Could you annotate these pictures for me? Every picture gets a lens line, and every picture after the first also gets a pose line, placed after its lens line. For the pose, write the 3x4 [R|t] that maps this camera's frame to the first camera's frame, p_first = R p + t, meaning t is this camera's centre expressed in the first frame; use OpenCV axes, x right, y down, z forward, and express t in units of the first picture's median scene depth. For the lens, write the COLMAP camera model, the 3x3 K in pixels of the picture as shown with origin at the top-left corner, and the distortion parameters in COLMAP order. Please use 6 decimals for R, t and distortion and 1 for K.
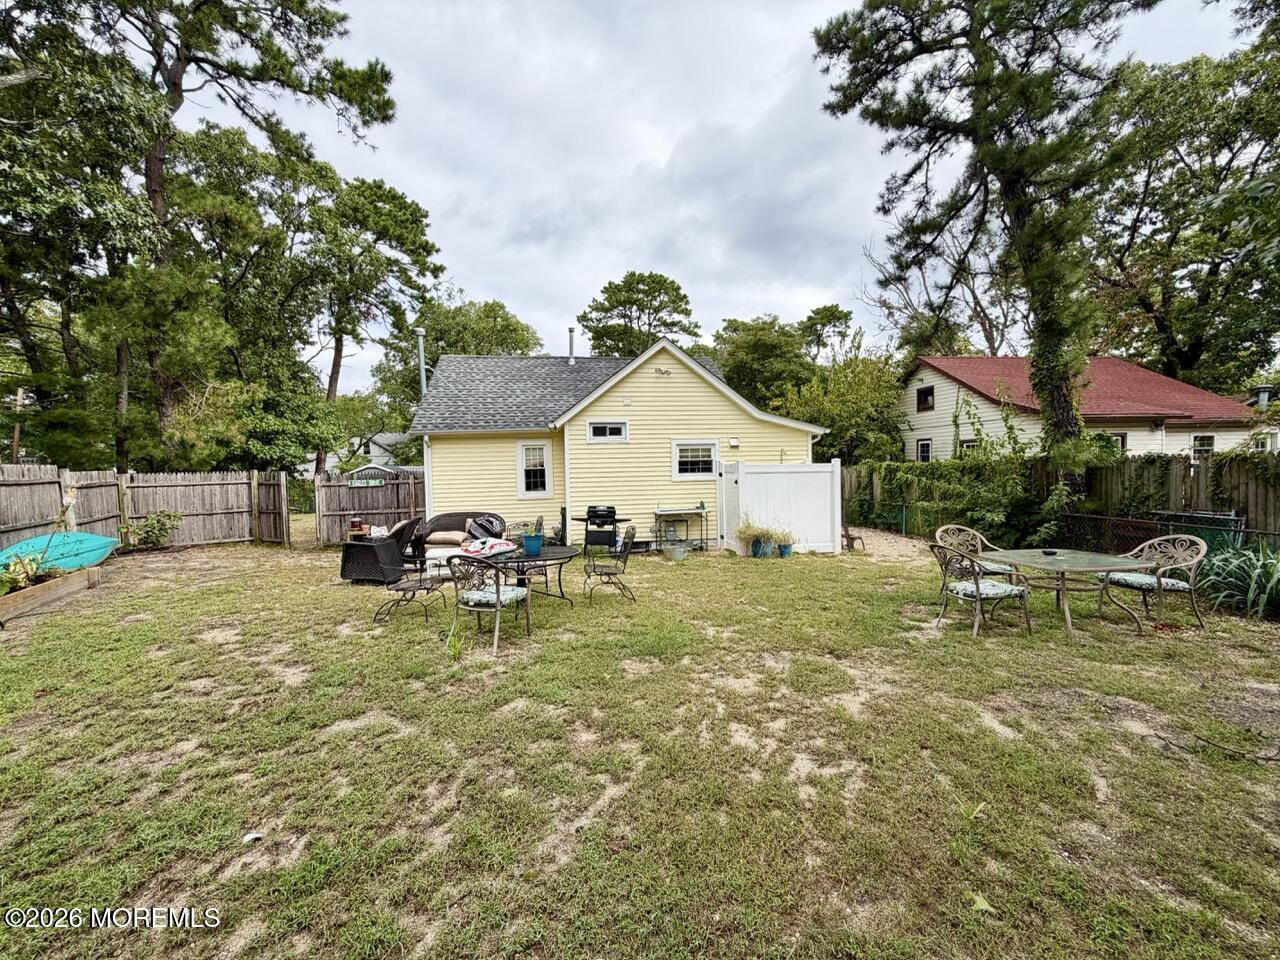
lens RADIAL K [[513.3, 0, 637.5], [0, 513.3, 477.0], [0, 0, 1]] dist [0.000104, 0.000095]
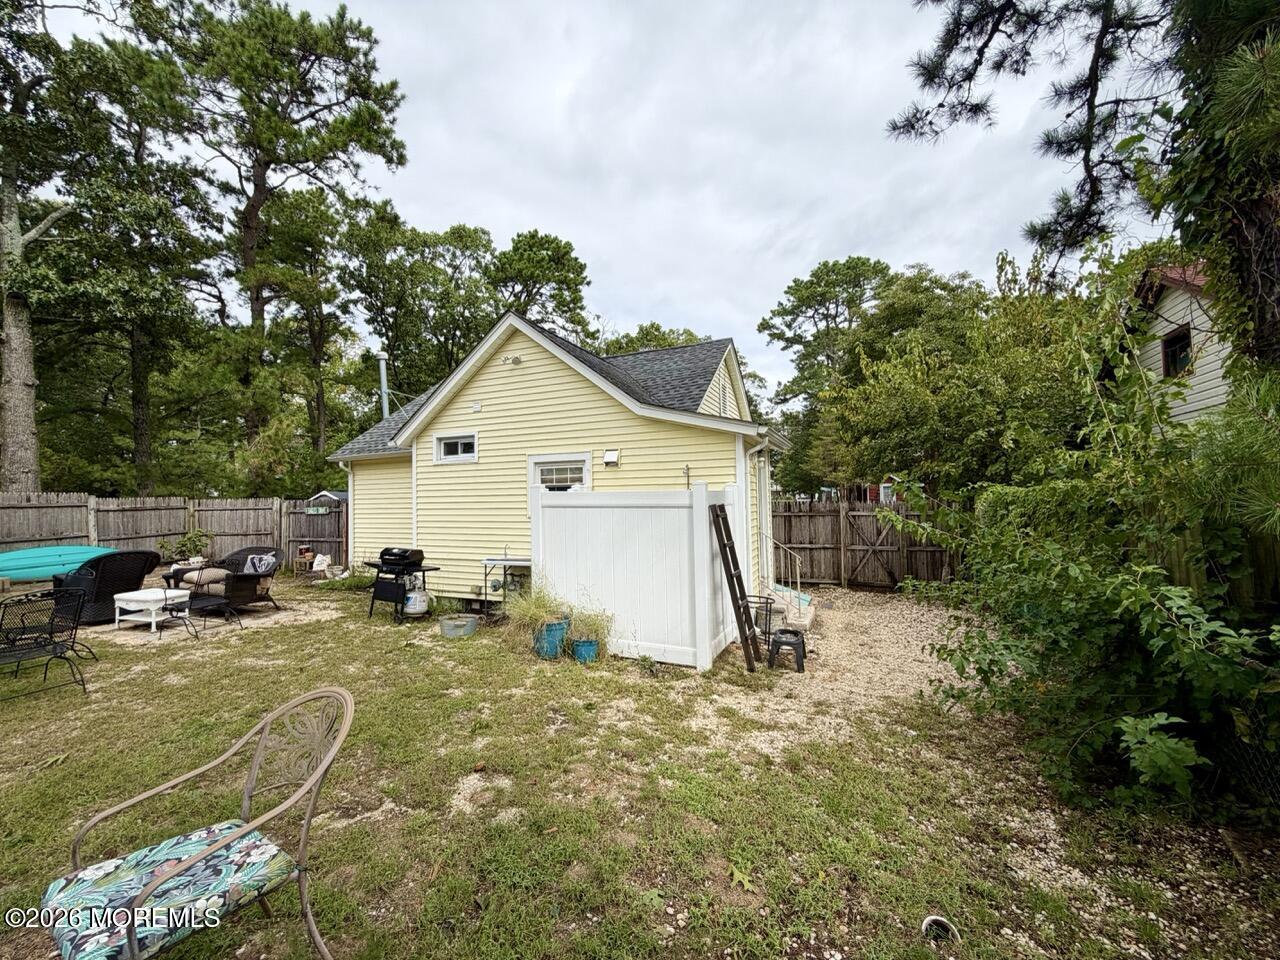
lens RADIAL K [[513.3, 0, 637.5], [0, 513.3, 477.0], [0, 0, 1]] dist [0.000104, 0.000095]
pose [[0.851223, -0.015630, -0.524571, 0.536443], [-0.012884, 0.998633, -0.050663, -0.011077], [0.524646, 0.049884, 0.849858, 0.475450]]
